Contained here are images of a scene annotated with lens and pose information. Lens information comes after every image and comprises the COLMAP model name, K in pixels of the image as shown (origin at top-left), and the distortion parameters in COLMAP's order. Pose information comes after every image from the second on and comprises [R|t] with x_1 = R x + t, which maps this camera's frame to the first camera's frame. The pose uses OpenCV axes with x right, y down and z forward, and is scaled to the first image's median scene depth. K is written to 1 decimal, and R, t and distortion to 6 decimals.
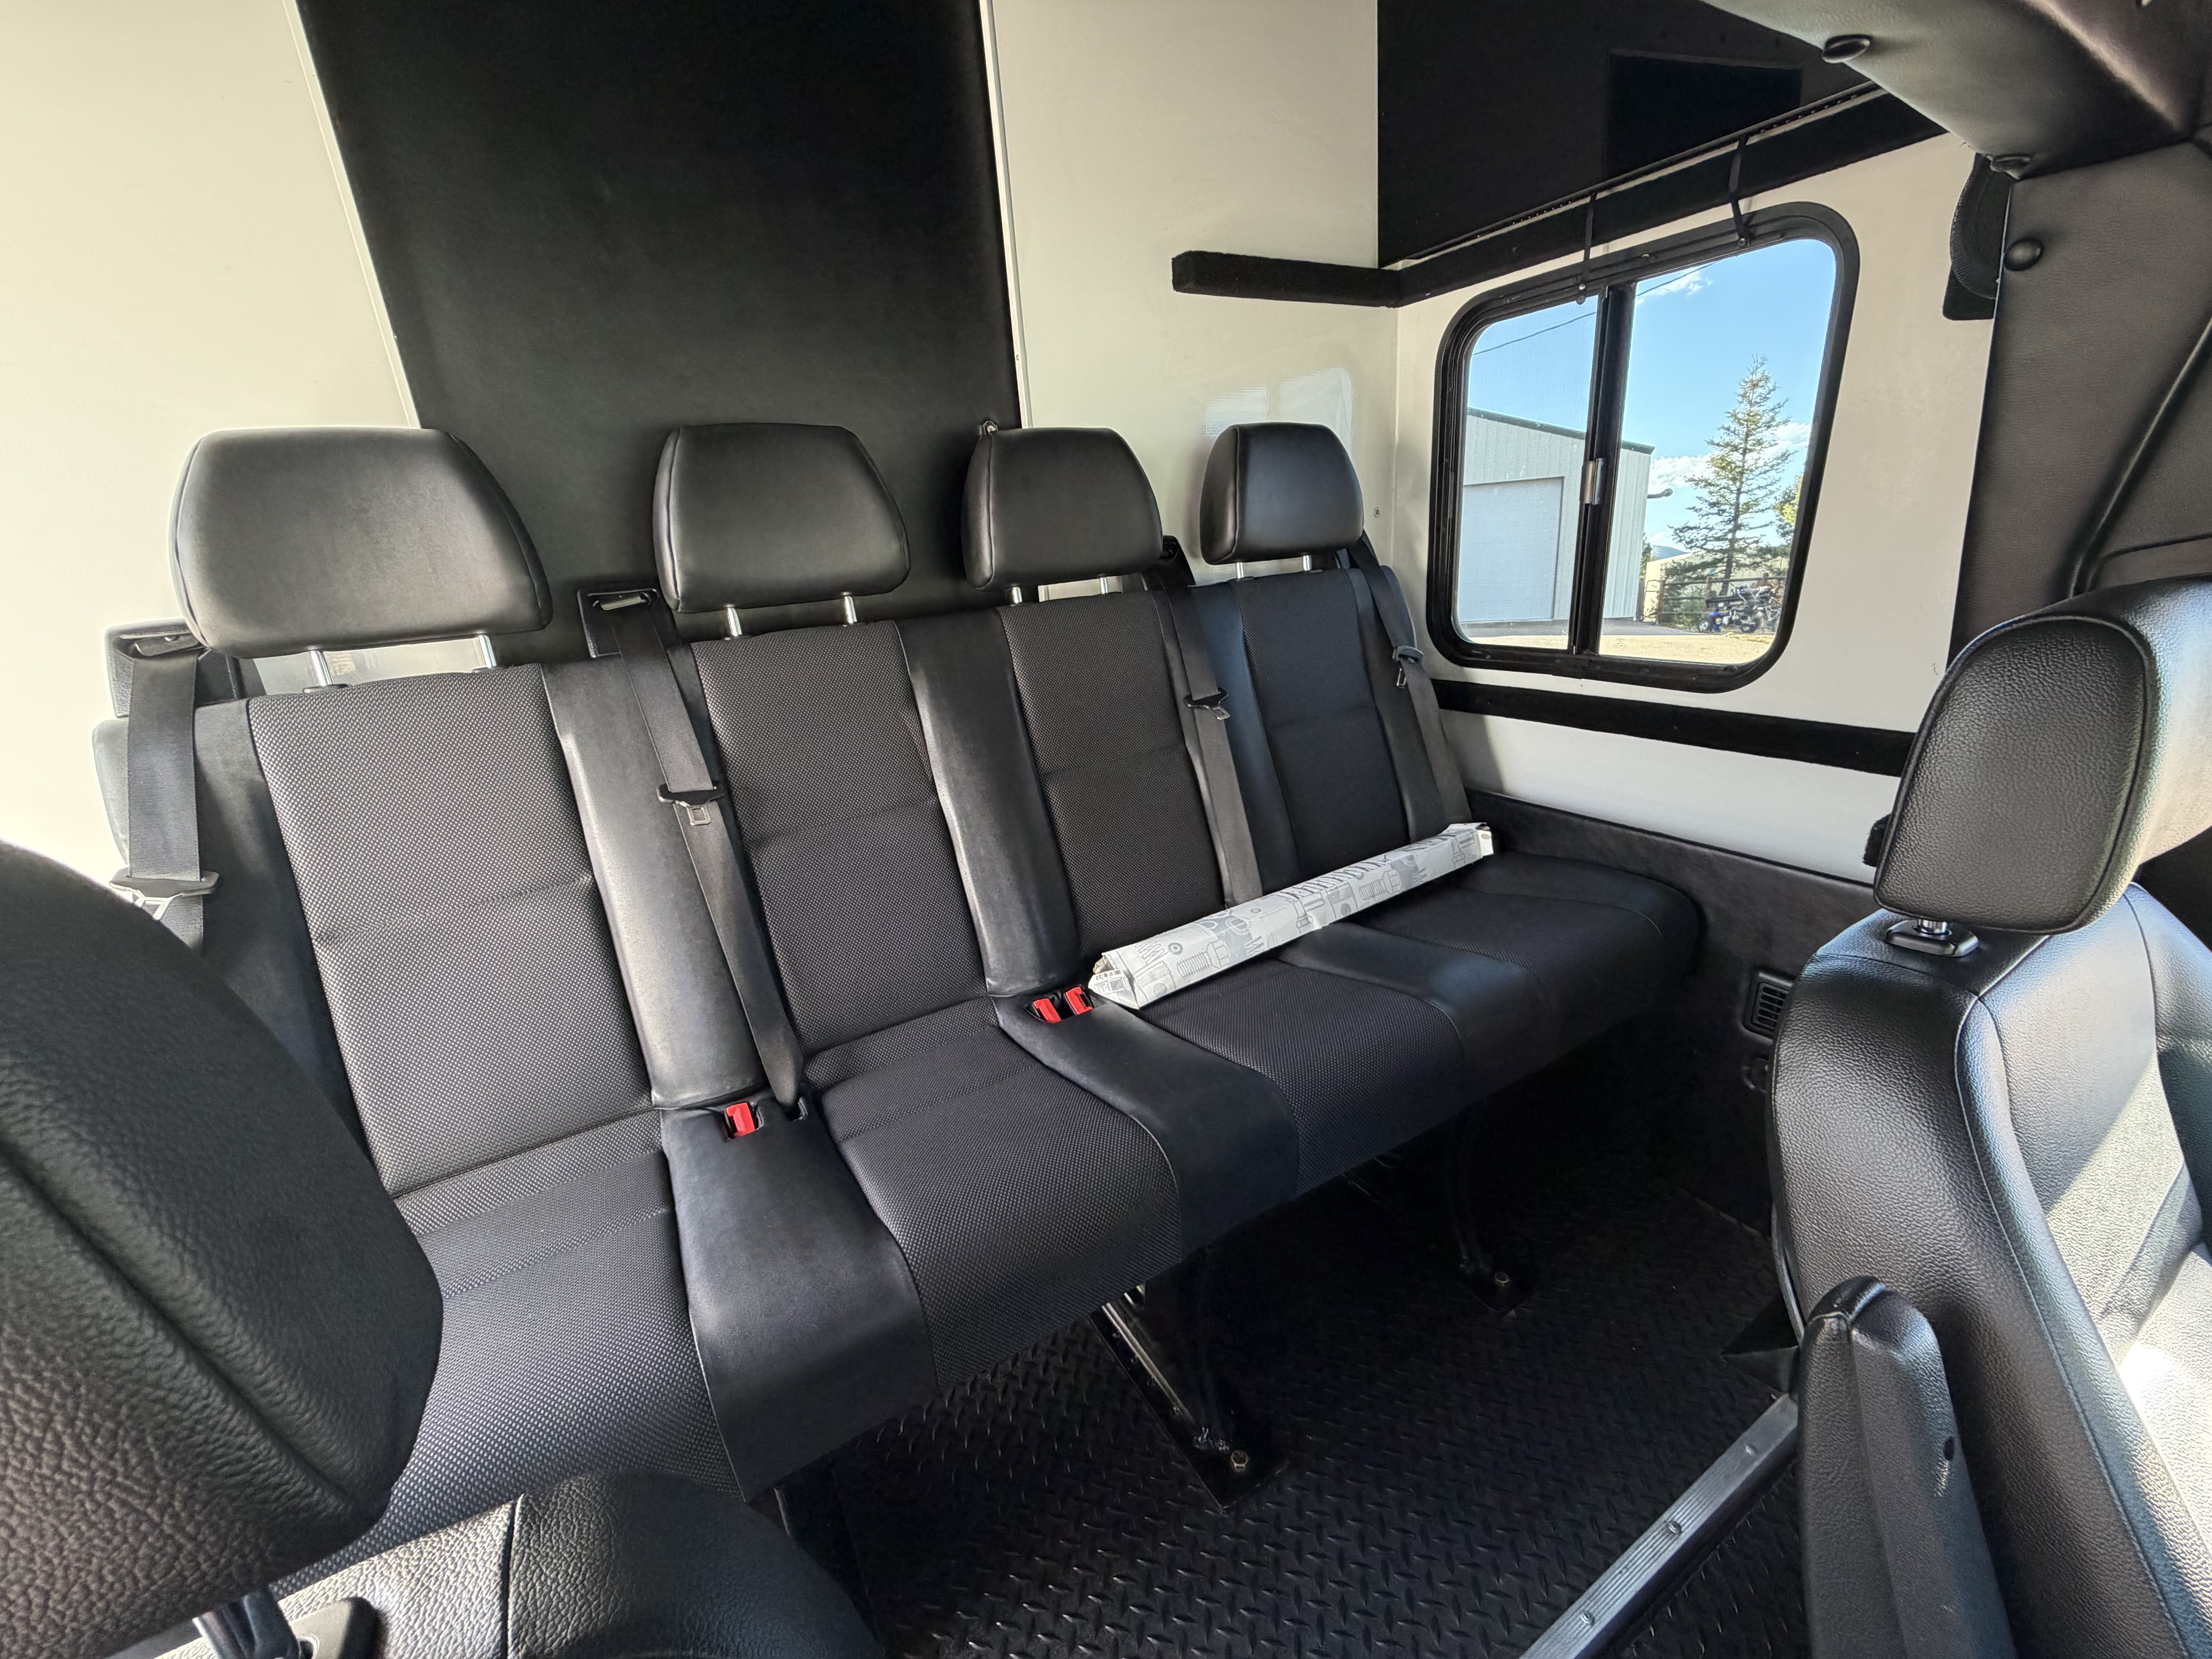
lens RADIAL K [[871.3, 0, 1106.0], [0, 871.3, 829.5], [0, 0, 1]] dist [0.001574, 0.000161]
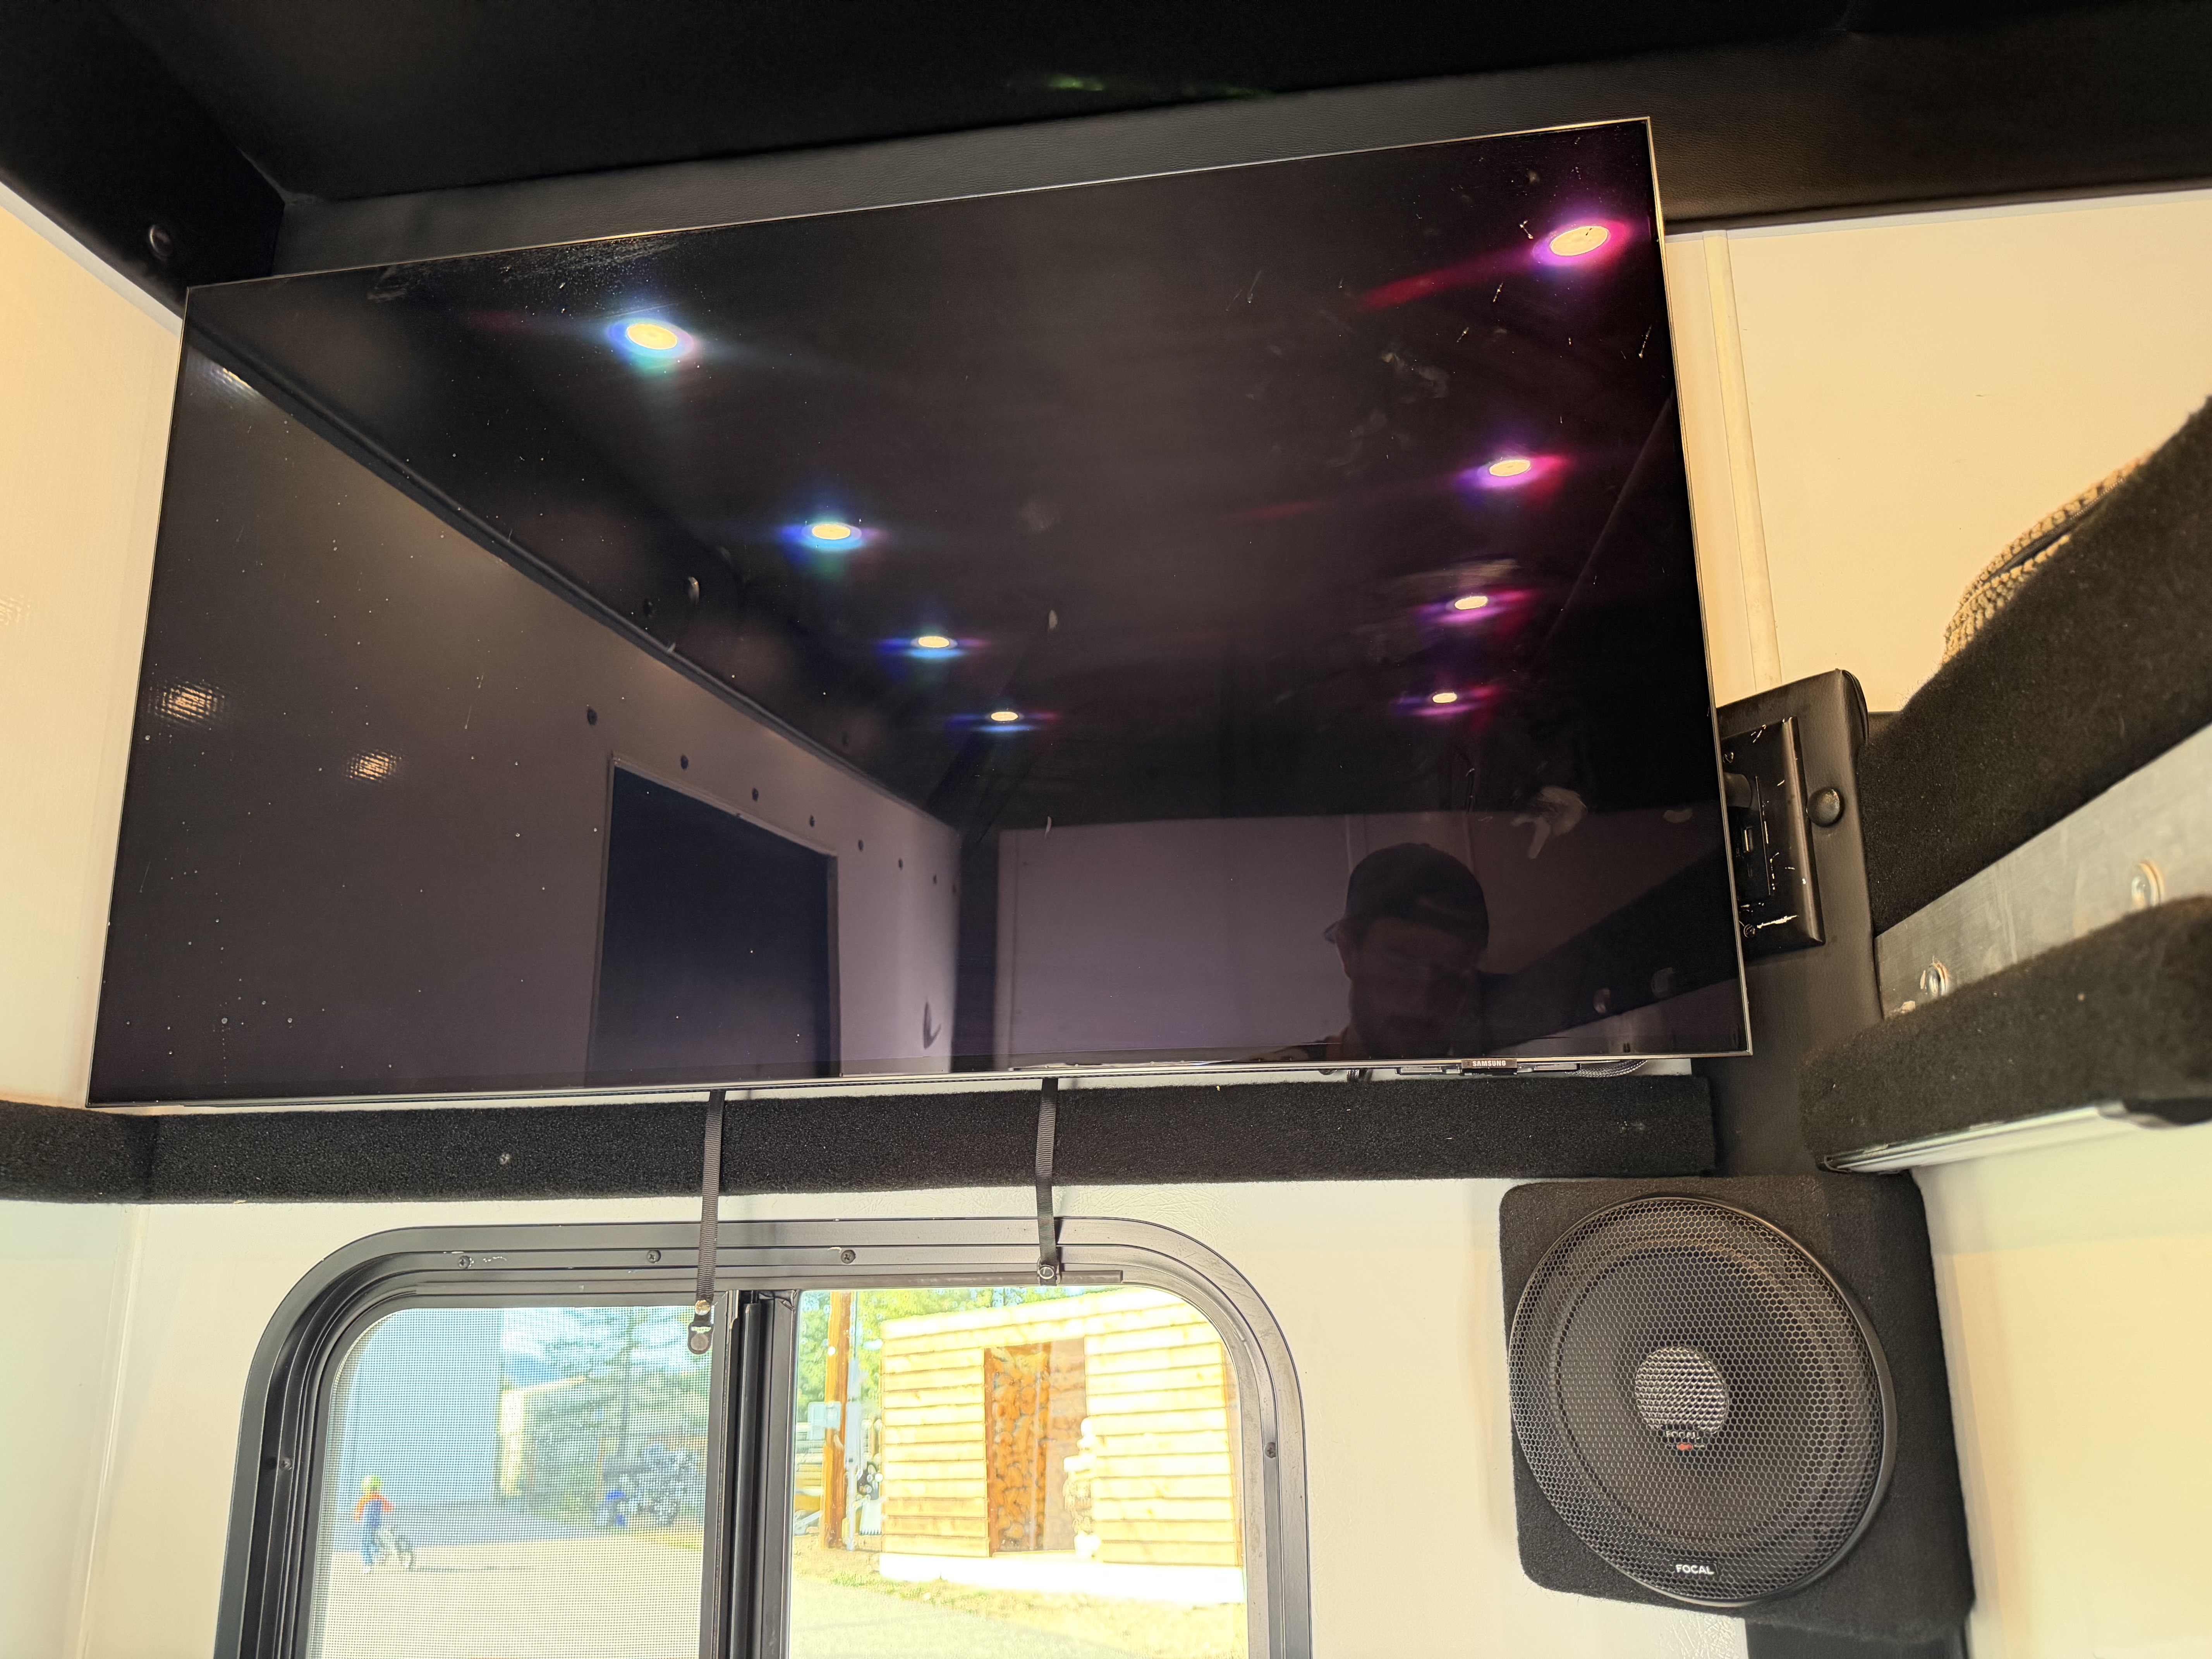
lens RADIAL K [[1552.6, 0, 1106.0], [0, 1552.6, 829.5], [0, 0, 1]] dist [0.020914, -0.003185]
pose [[0.635302, 0.267987, 0.724275, 0.102592], [0.221445, 0.835259, -0.503293, -0.343837], [-0.739833, 0.480130, 0.471298, 0.388922]]
